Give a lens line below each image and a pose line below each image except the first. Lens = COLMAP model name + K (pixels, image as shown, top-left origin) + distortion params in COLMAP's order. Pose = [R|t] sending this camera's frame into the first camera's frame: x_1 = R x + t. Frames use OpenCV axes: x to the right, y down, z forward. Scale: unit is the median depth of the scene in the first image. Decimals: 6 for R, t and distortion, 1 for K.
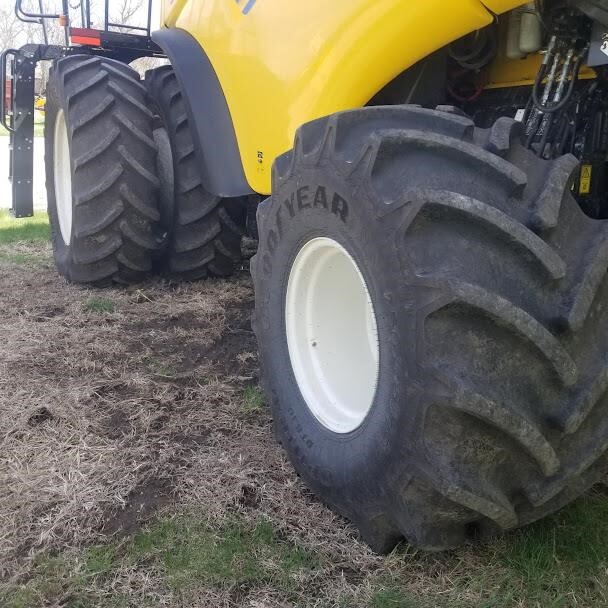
lens RADIAL K [[641.4, 0, 289.5], [0, 641.4, 287.4], [0, 0, 1]] dist [0.146505, -0.306265]
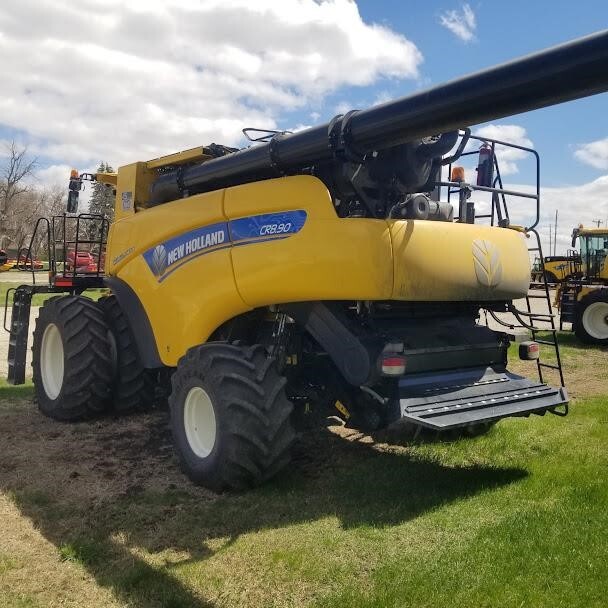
lens RADIAL K [[641.4, 0, 289.5], [0, 641.4, 287.4], [0, 0, 1]] dist [0.146505, -0.306265]
pose [[0.983931, -0.030560, 0.175914, -0.023033], [0.068027, 0.975095, -0.211099, 0.080053], [-0.165082, 0.219674, 0.961505, -1.259652]]
